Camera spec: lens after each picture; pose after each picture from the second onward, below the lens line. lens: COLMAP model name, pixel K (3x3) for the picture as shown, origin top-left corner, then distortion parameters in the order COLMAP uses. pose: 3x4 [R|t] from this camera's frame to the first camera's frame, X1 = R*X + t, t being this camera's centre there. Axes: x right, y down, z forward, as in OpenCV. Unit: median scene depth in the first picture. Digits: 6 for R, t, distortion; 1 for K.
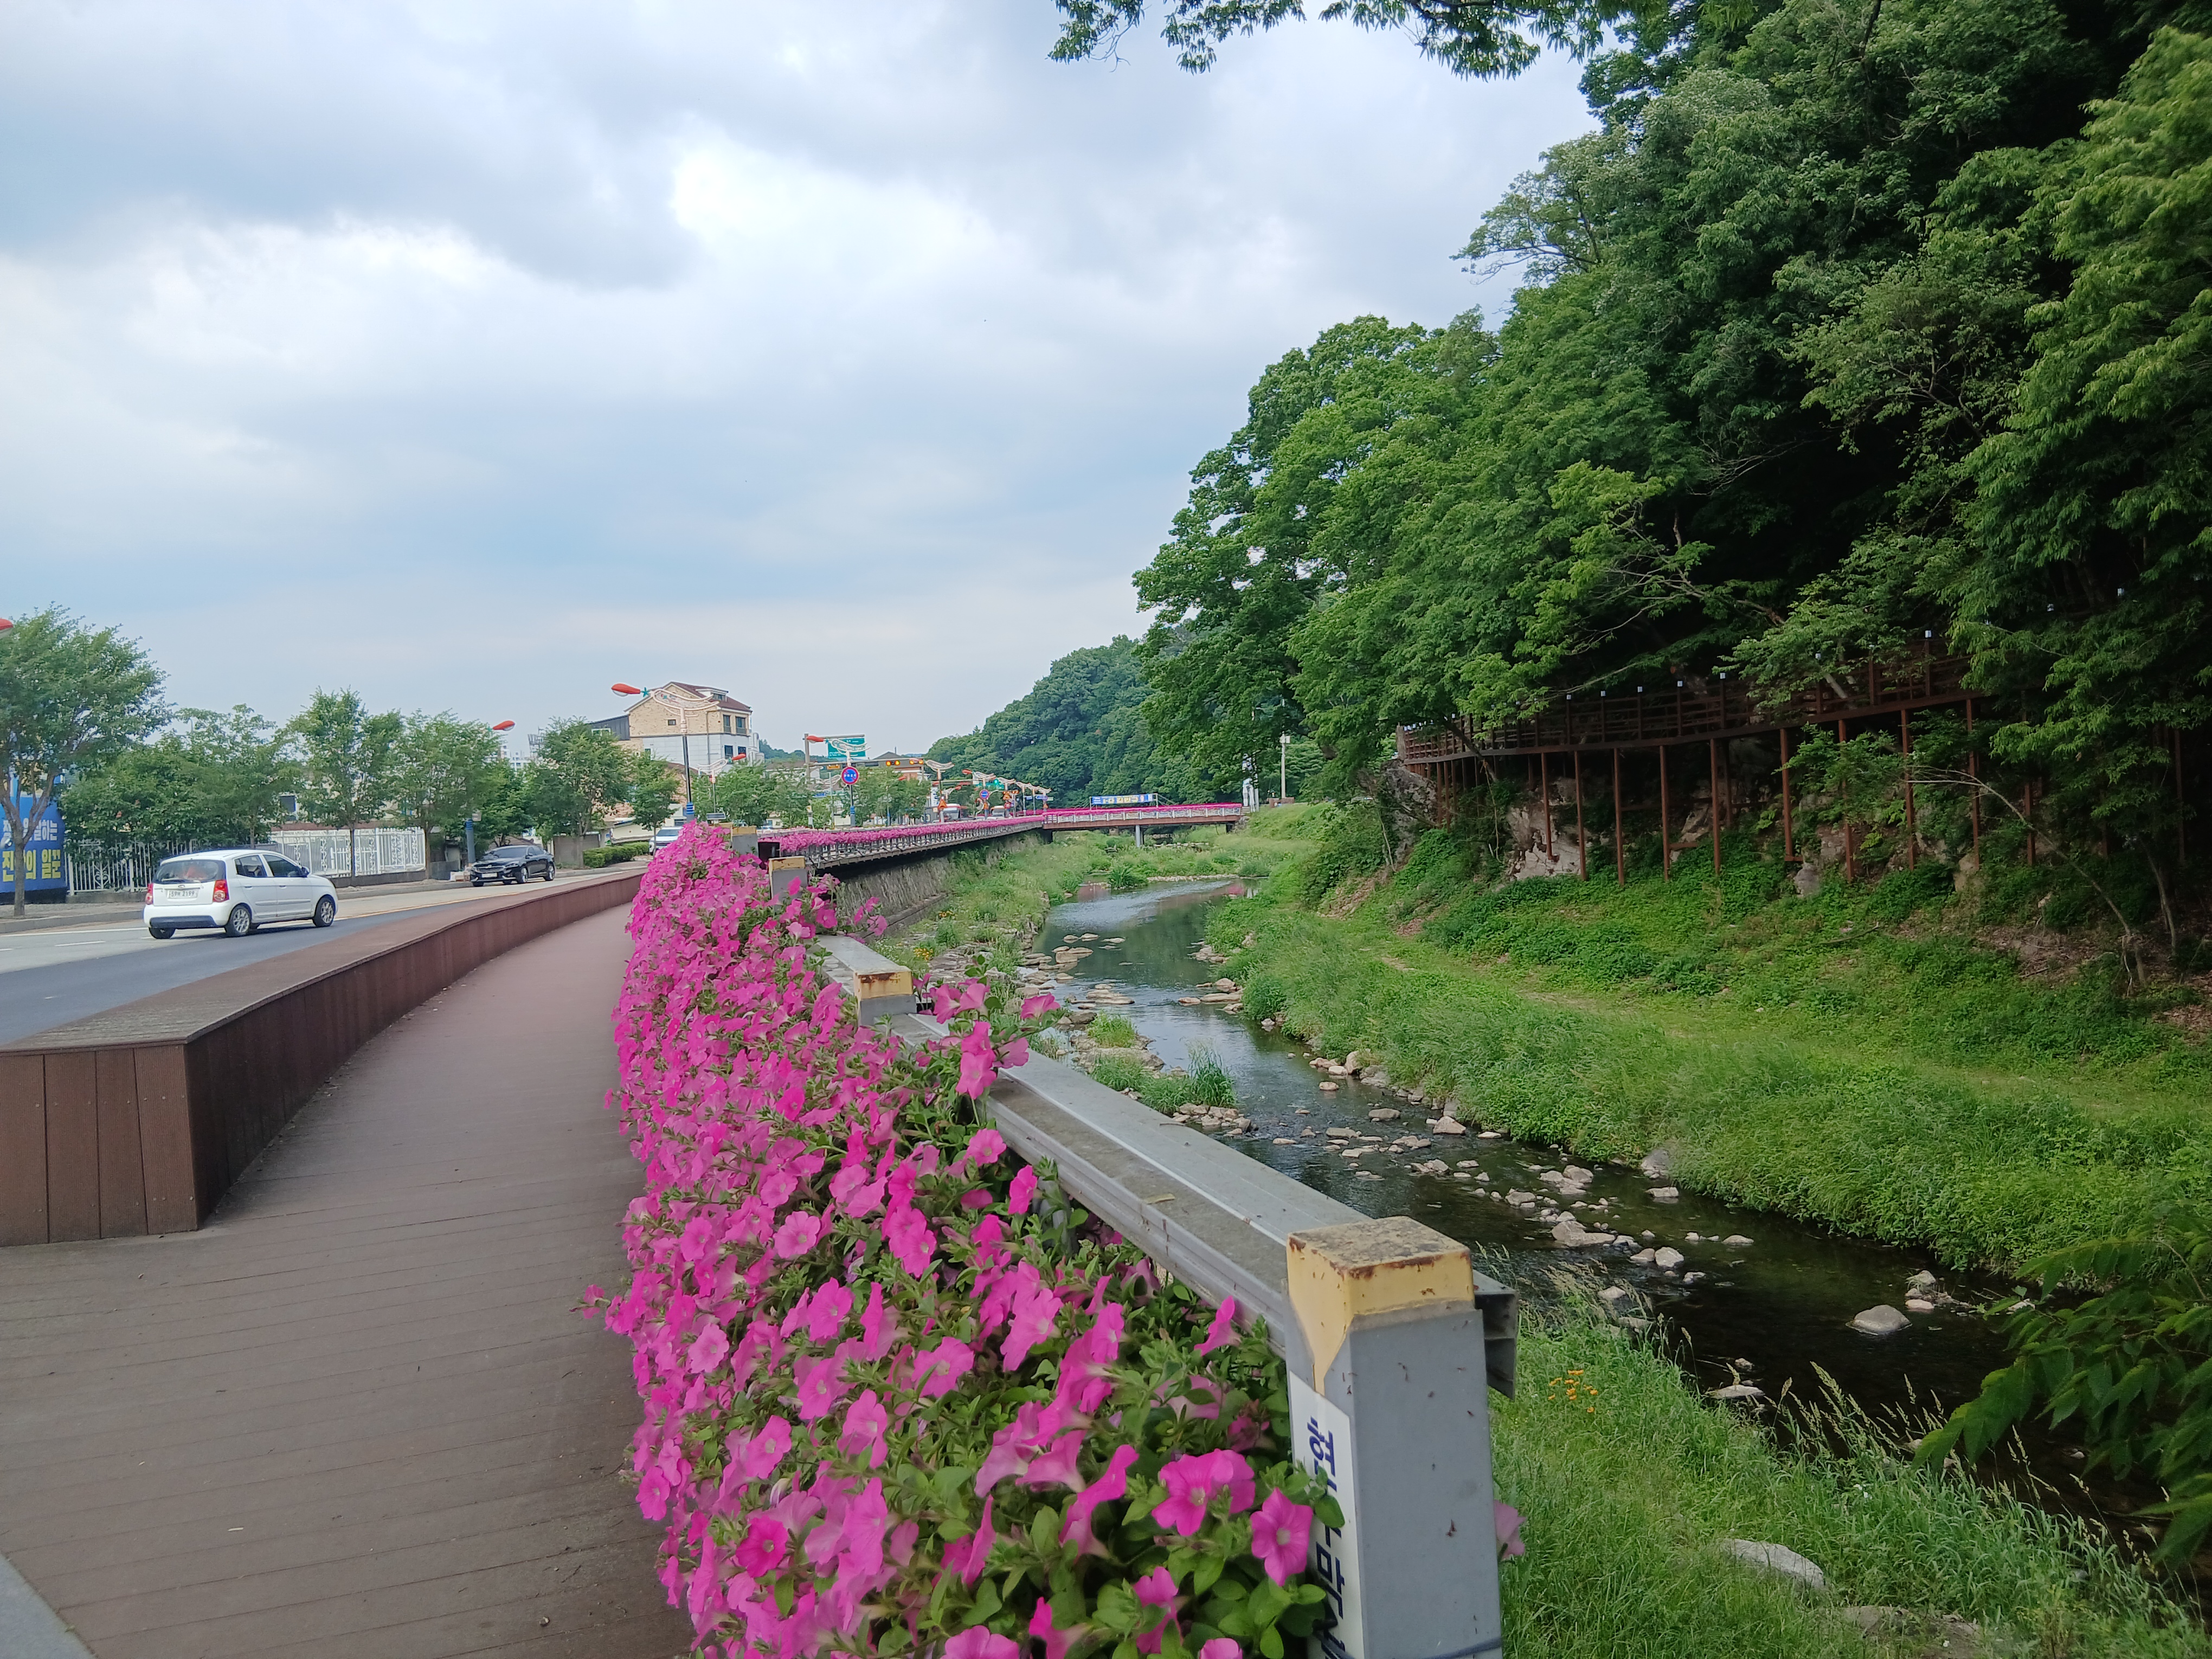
lens RADIAL K [[1689.7, 0, 1110.4], [0, 1689.7, 829.1], [0, 0, 1]] dist [-0.008529, -0.004419]
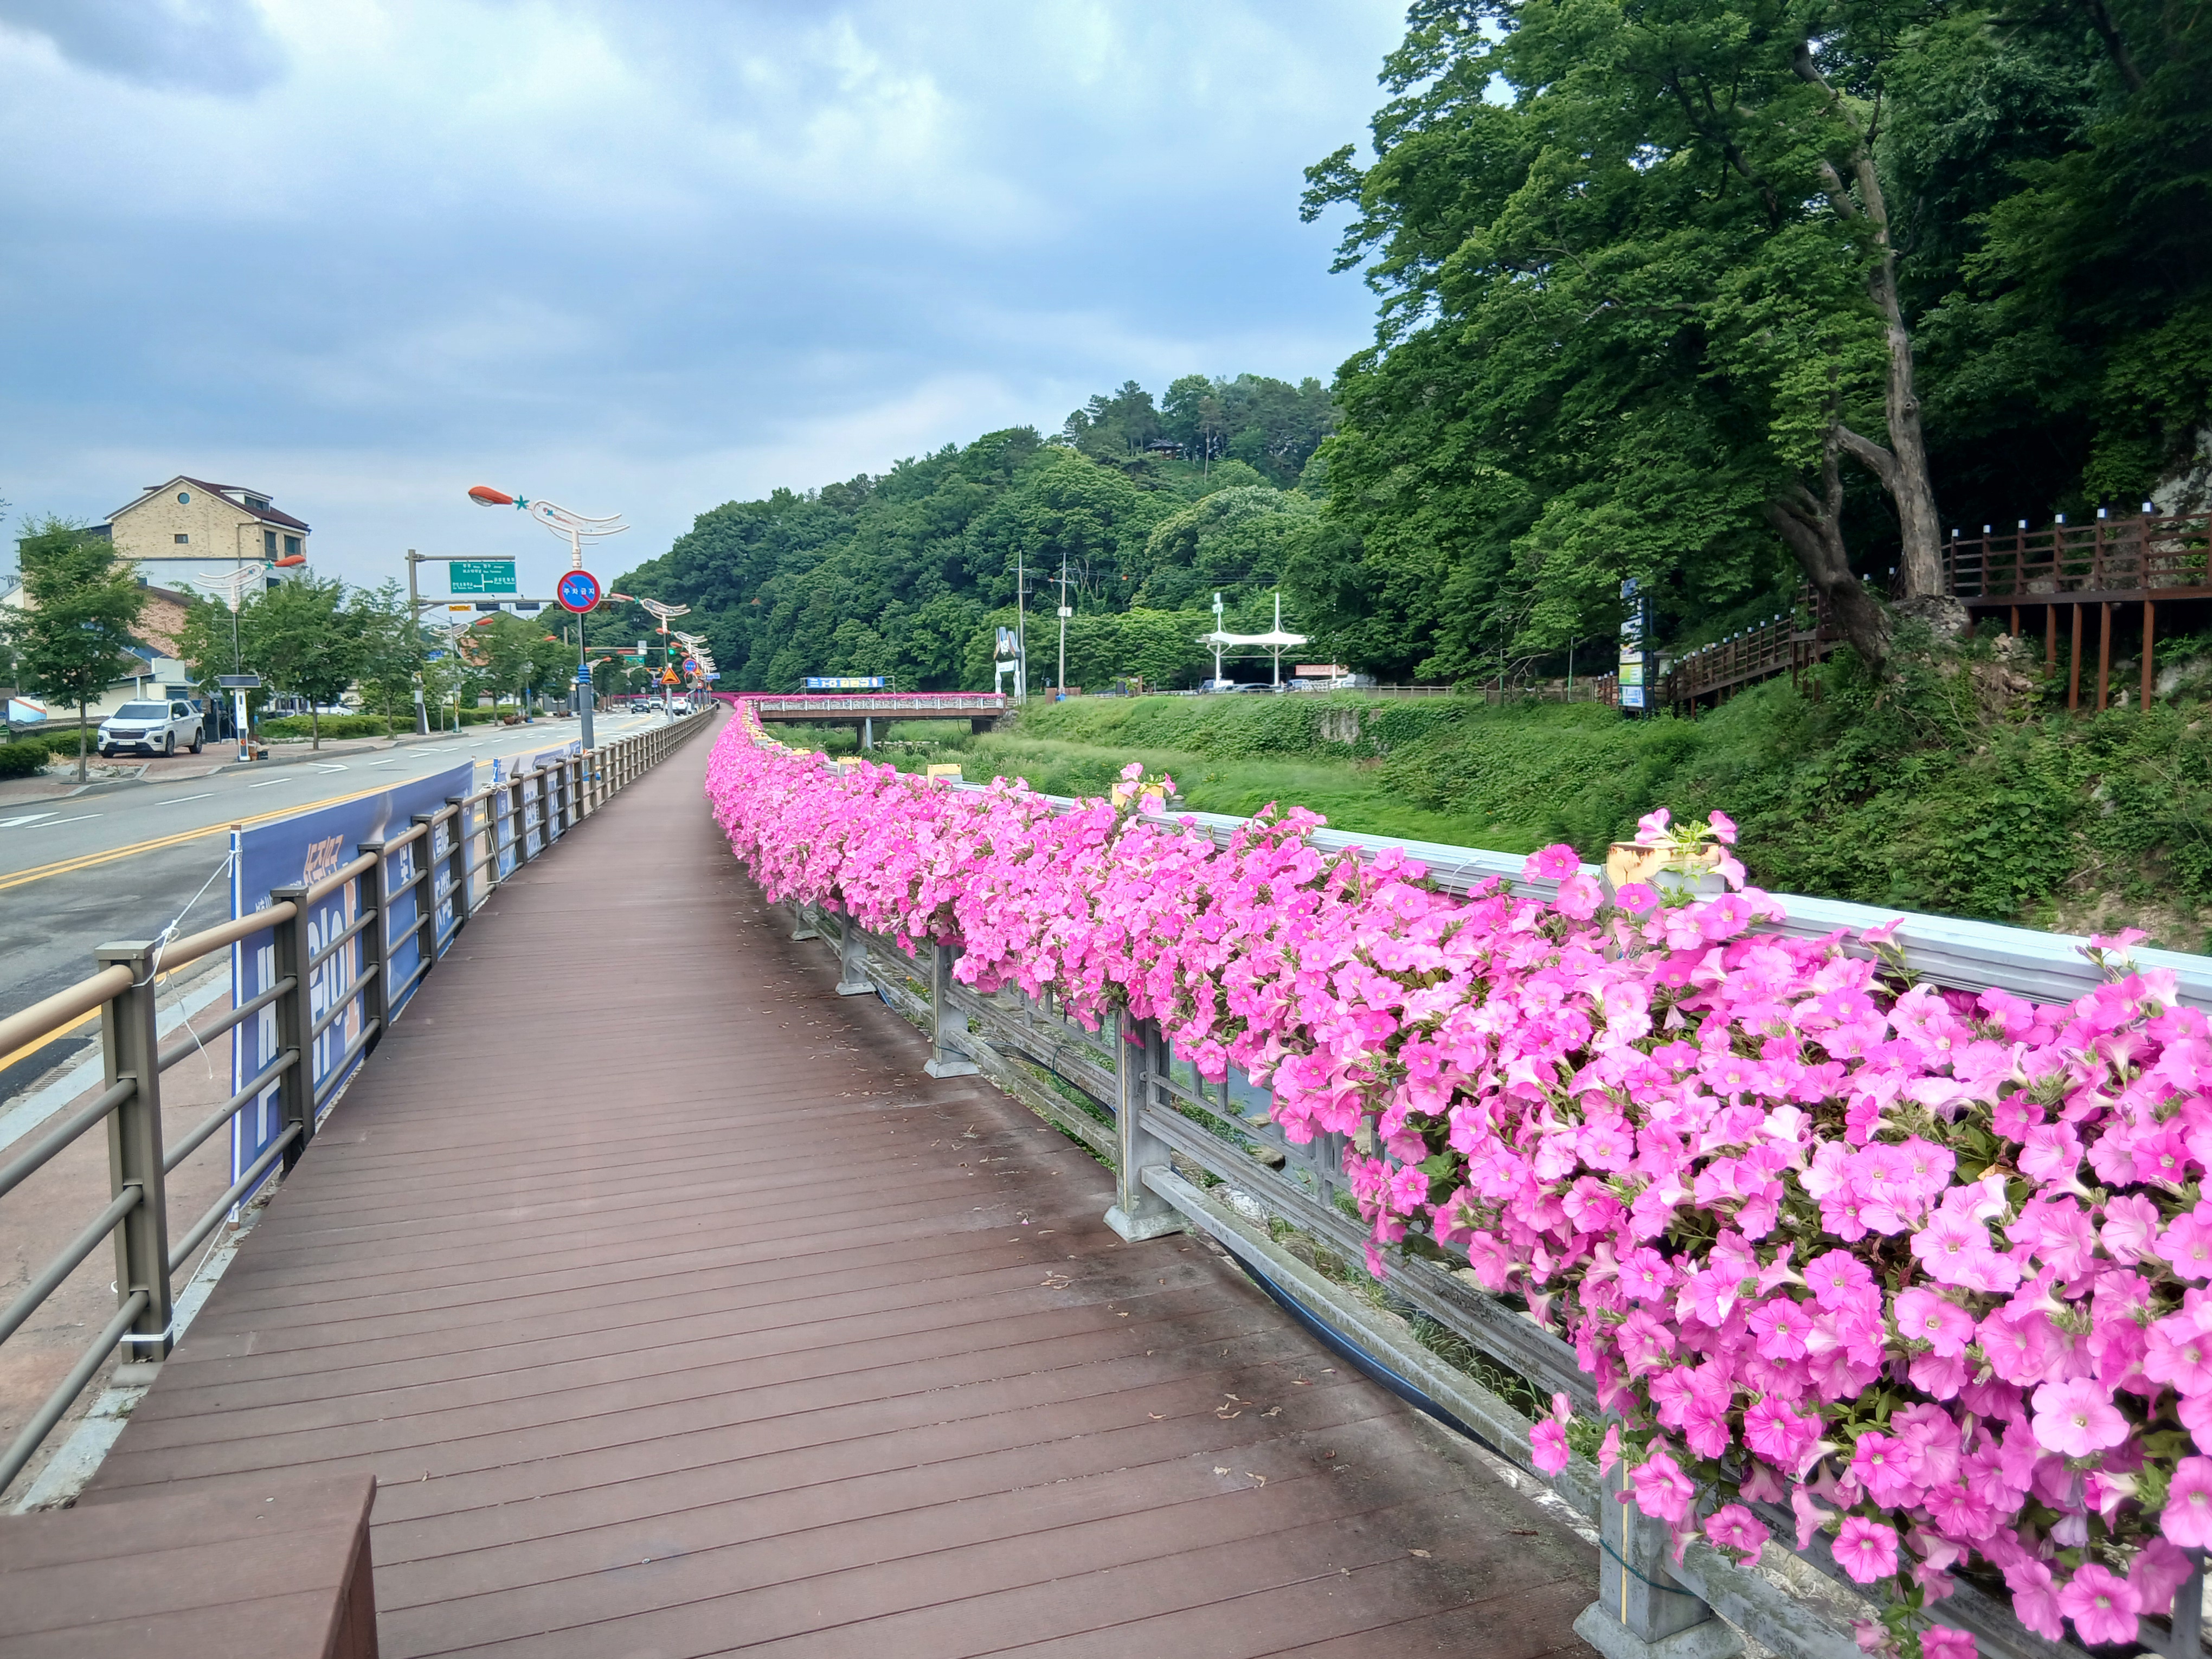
lens RADIAL K [[1689.7, 0, 1097.9], [0, 1689.7, 833.7], [0, 0, 1]] dist [-0.008529, -0.004419]
pose [[0.973514, 0.016511, 0.228029, -0.054440], [-0.031464, 0.997574, 0.062094, -0.000842], [-0.226451, -0.067624, 0.971672, 0.251069]]
